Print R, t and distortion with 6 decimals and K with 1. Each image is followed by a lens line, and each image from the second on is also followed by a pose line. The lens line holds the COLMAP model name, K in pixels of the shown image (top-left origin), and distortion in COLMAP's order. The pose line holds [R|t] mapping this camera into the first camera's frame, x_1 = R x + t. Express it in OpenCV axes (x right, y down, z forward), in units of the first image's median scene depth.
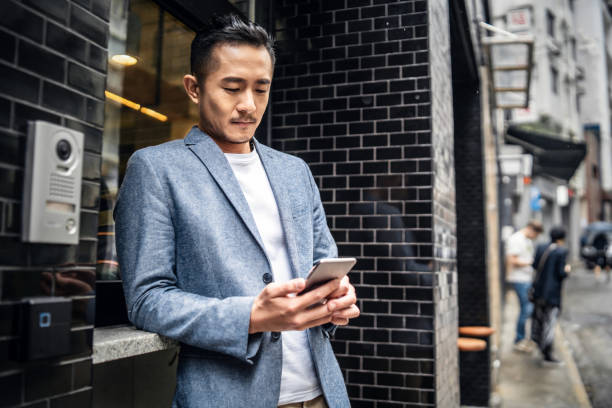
lens RADIAL K [[590.1, 0, 306.0], [0, 590.1, 204.0], [0, 0, 1]] dist [-0.074816, 0.114073]
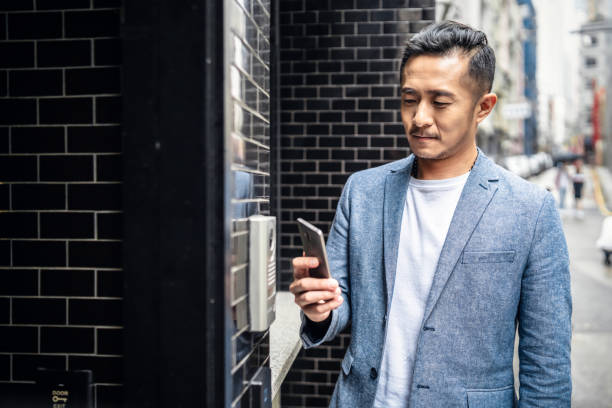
lens RADIAL K [[590.1, 0, 306.0], [0, 590.1, 204.0], [0, 0, 1]] dist [-0.074816, 0.114073]
pose [[0.973711, -0.009670, 0.227583, -0.251407], [-0.020829, 0.991133, 0.131230, -0.127215], [-0.226834, -0.132520, 0.964875, -0.021437]]
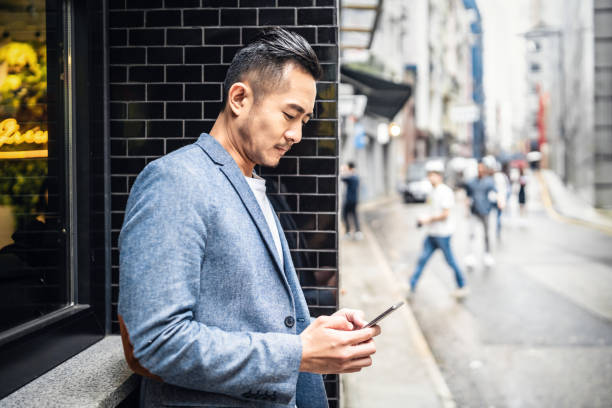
lens RADIAL K [[590.1, 0, 306.0], [0, 590.1, 204.0], [0, 0, 1]] dist [-0.074816, 0.114073]
pose [[0.952753, -0.016127, 0.303317, -0.049000], [-0.021433, 0.992531, 0.120094, -0.076647], [-0.302988, -0.120921, 0.945292, 0.263902]]
